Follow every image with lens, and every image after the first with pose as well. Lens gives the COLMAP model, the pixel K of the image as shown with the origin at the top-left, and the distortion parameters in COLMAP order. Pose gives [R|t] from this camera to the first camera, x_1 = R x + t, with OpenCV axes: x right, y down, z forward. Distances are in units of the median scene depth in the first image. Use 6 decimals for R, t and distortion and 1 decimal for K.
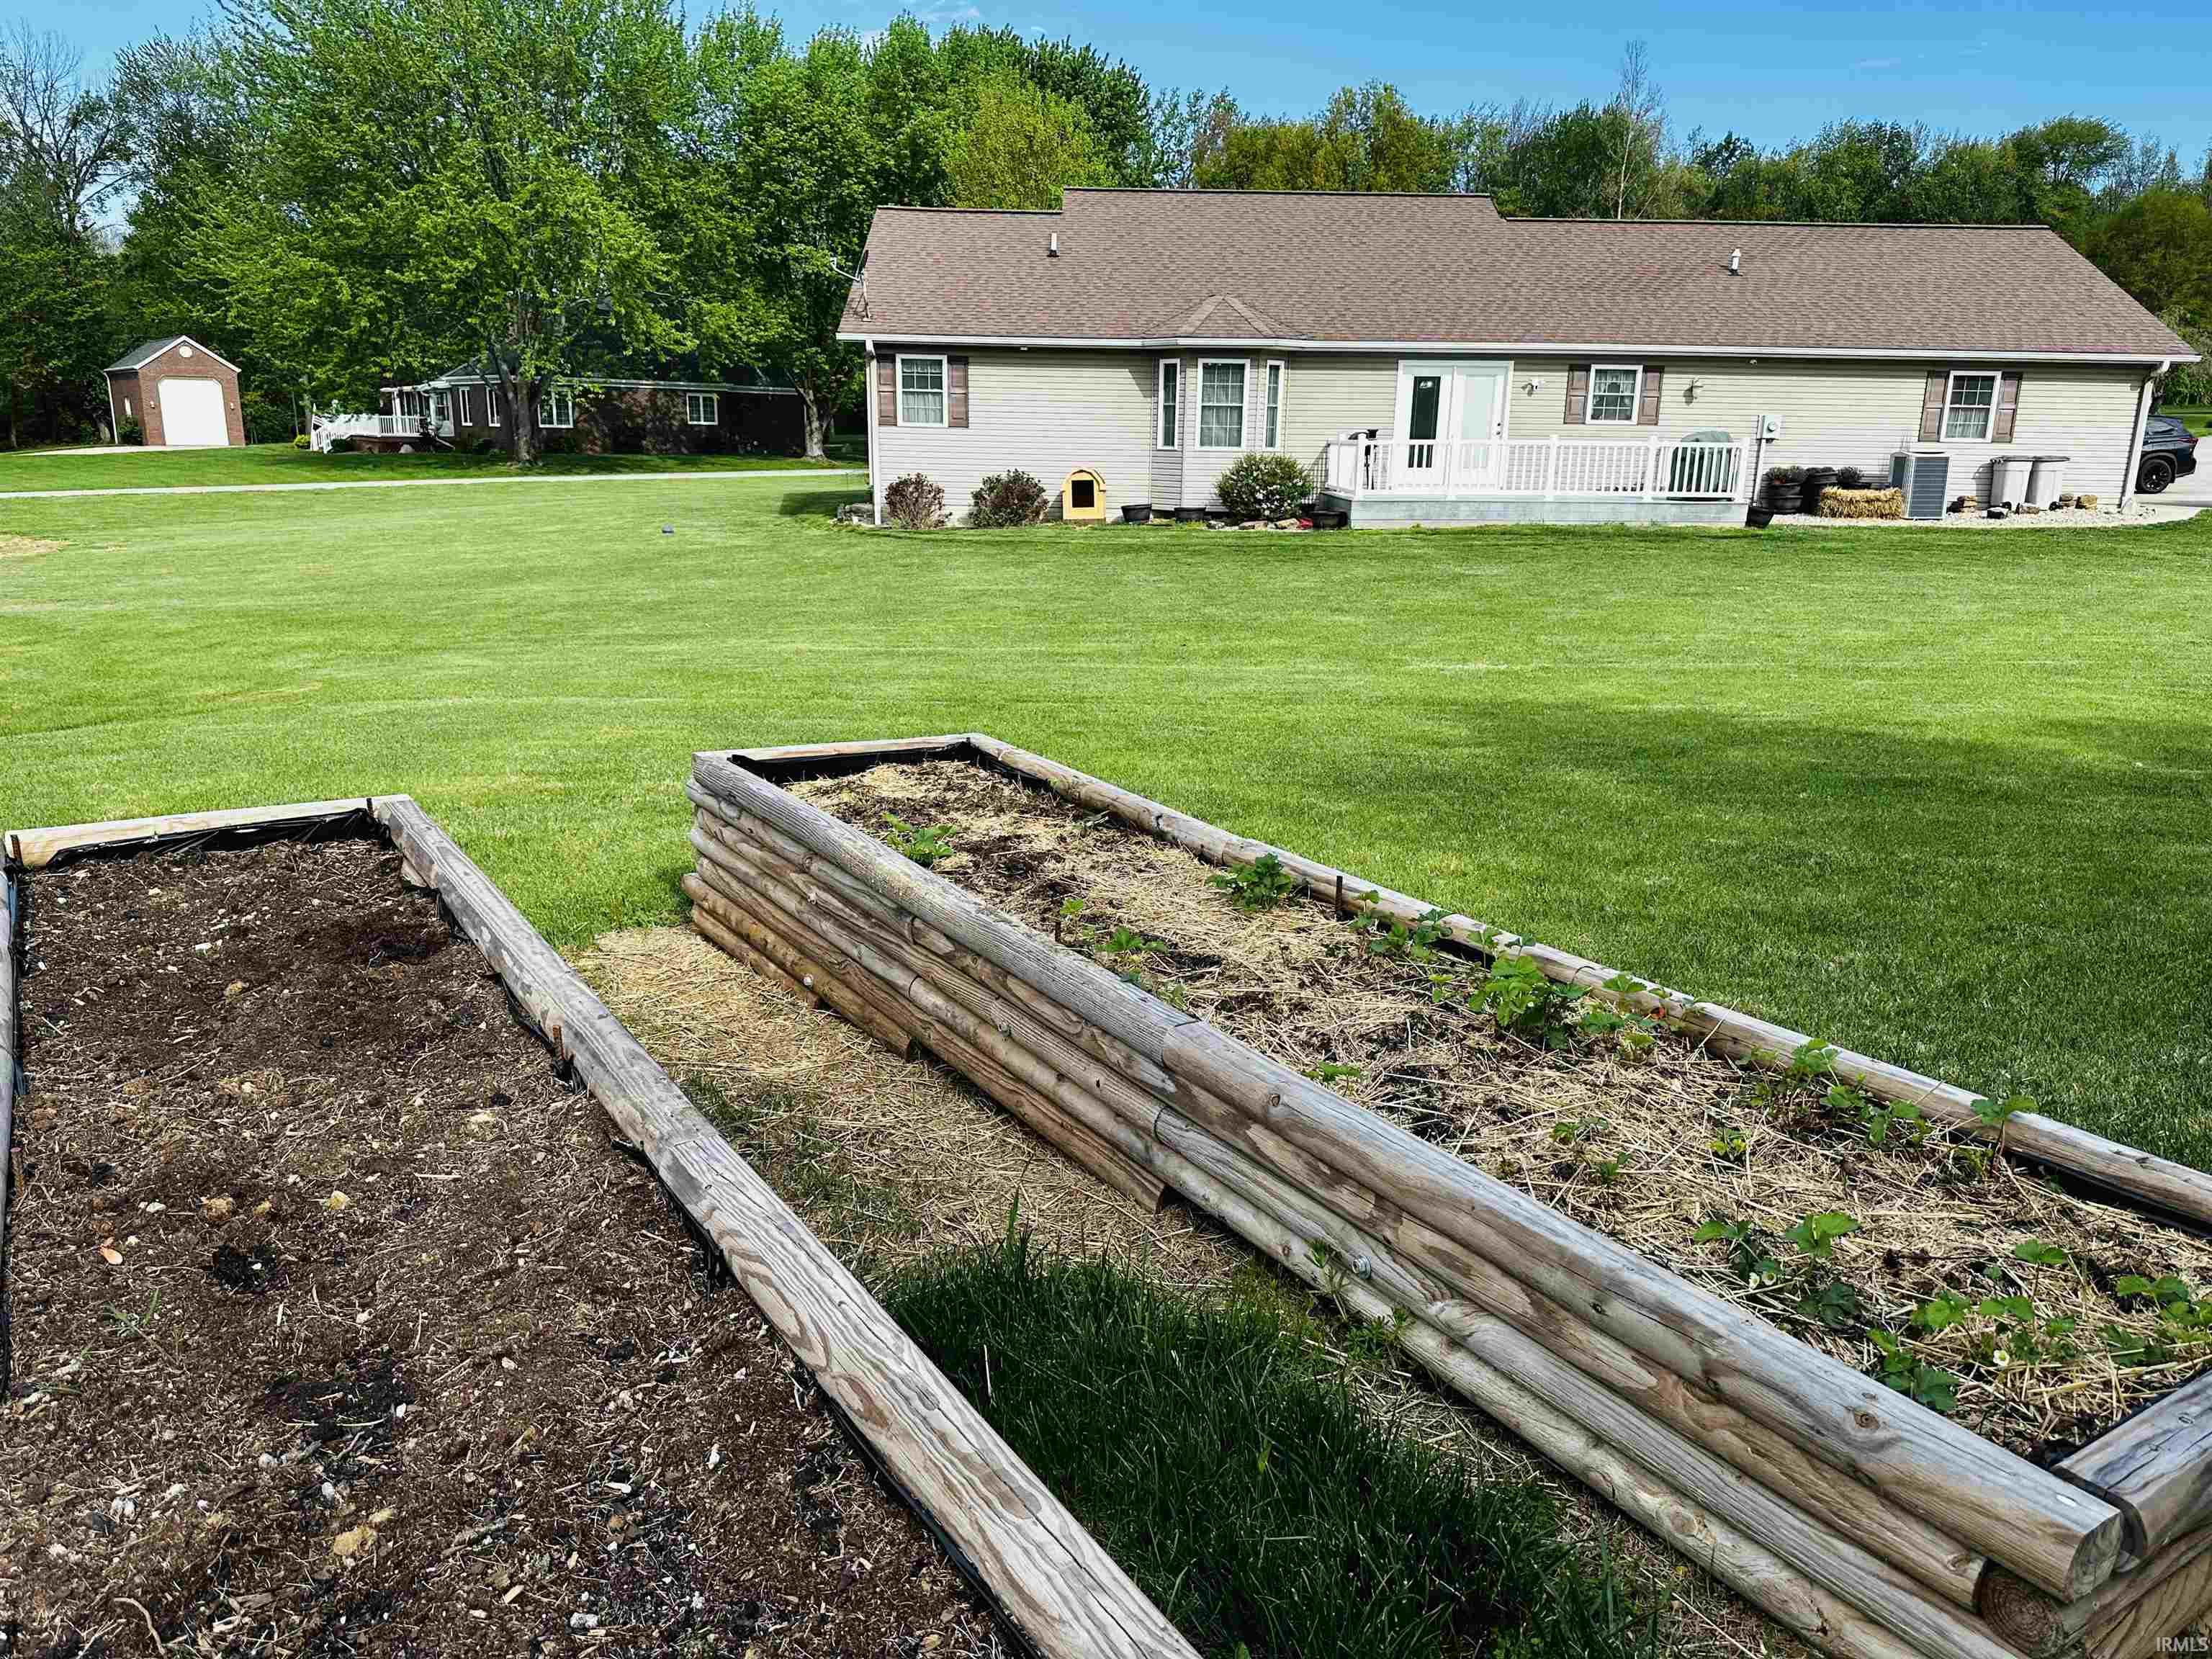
lens RADIAL K [[1543.6, 0, 1106.0], [0, 1543.6, 829.5], [0, 0, 1]] dist [0.048024, -0.087809]
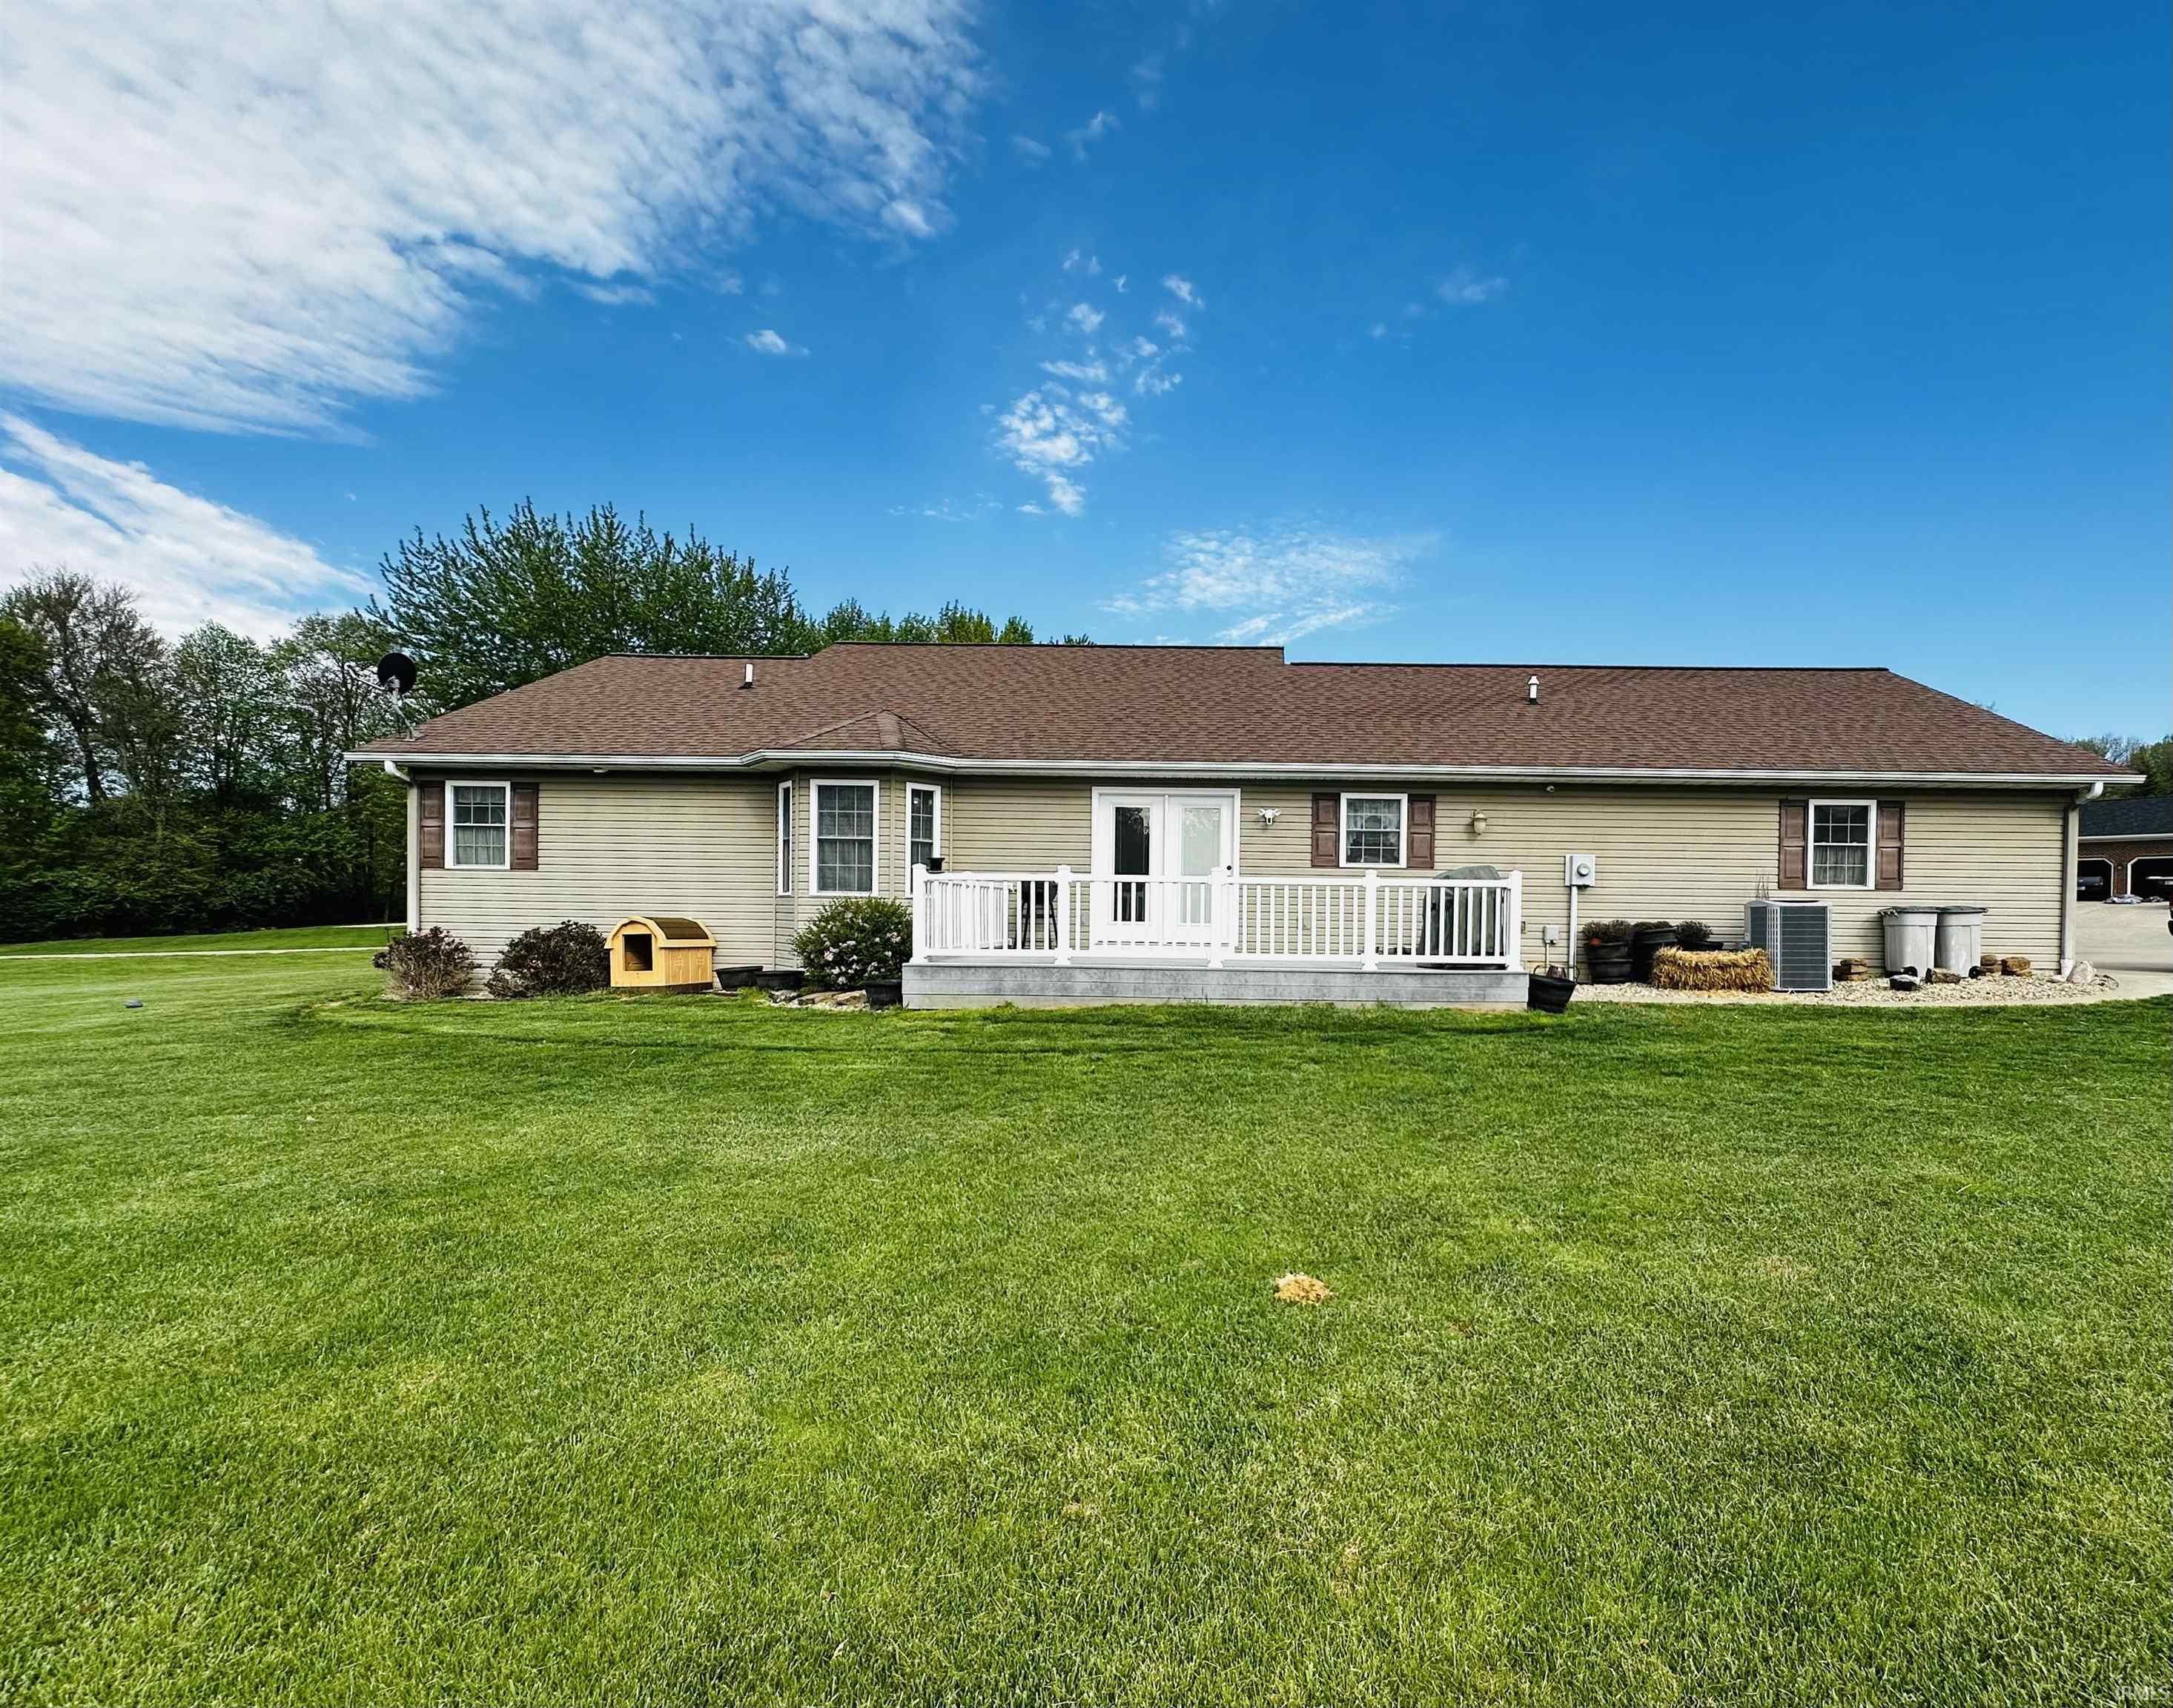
lens RADIAL K [[1172.0, 0, 1086.6], [0, 1172.0, 902.4], [0, 0, 1]] dist [-0.038914, -0.000382]
pose [[0.998464, 0.000451, -0.055403, 0.222536], [-0.014315, 0.968114, -0.250102, -0.099916], [0.053523, 0.250511, 0.966633, 0.449704]]
